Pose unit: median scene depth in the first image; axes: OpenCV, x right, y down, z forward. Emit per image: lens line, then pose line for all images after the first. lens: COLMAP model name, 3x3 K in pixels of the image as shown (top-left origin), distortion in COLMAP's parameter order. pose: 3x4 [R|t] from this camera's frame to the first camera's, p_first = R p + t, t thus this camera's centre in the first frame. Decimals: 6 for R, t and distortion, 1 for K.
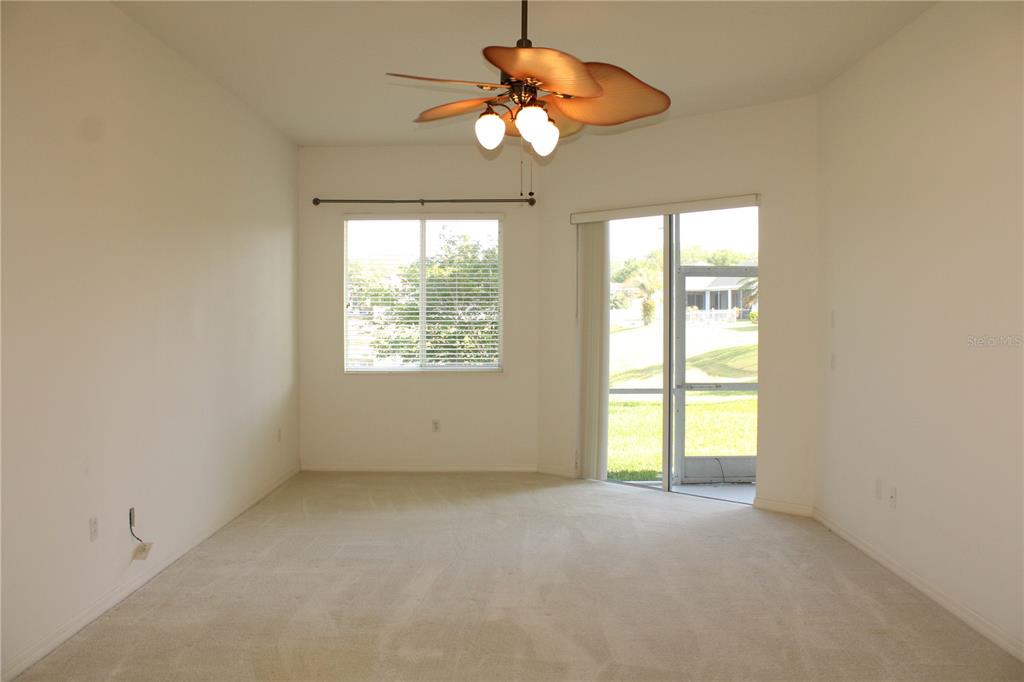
lens RADIAL K [[869.3, 0, 522.0], [0, 869.3, 338.4], [0, 0, 1]] dist [-0.152563, 0.158908]
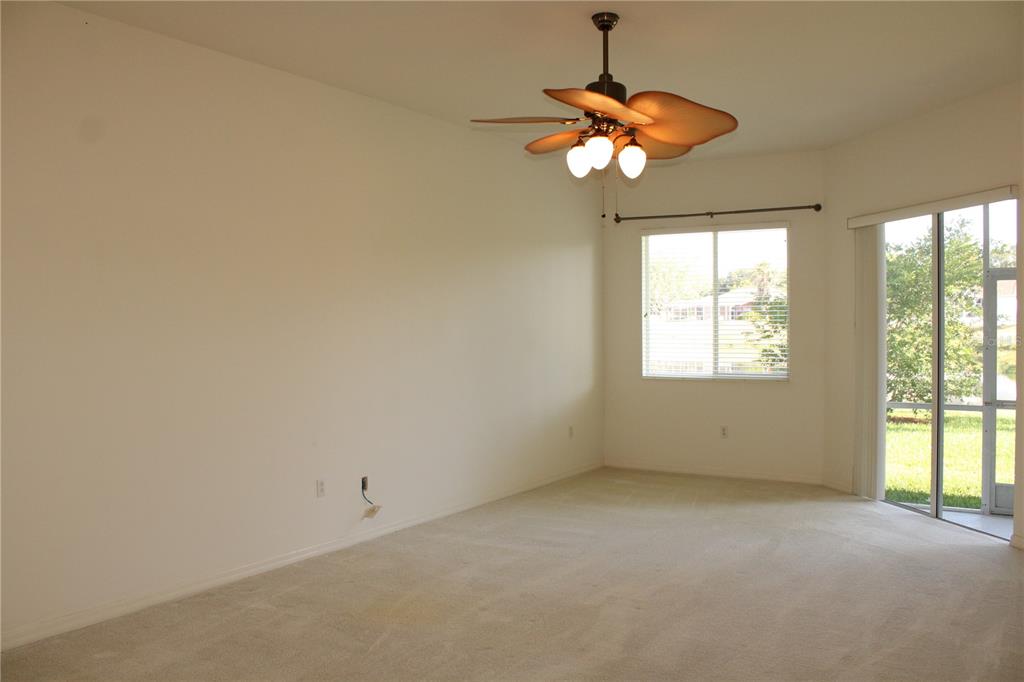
lens RADIAL K [[869.3, 0, 522.0], [0, 869.3, 338.4], [0, 0, 1]] dist [-0.152563, 0.158908]
pose [[0.844588, 0.005651, -0.535387, 0.269644], [-0.009060, 0.999952, -0.003736, -0.004213], [0.535341, 0.008006, 0.844598, 0.012342]]
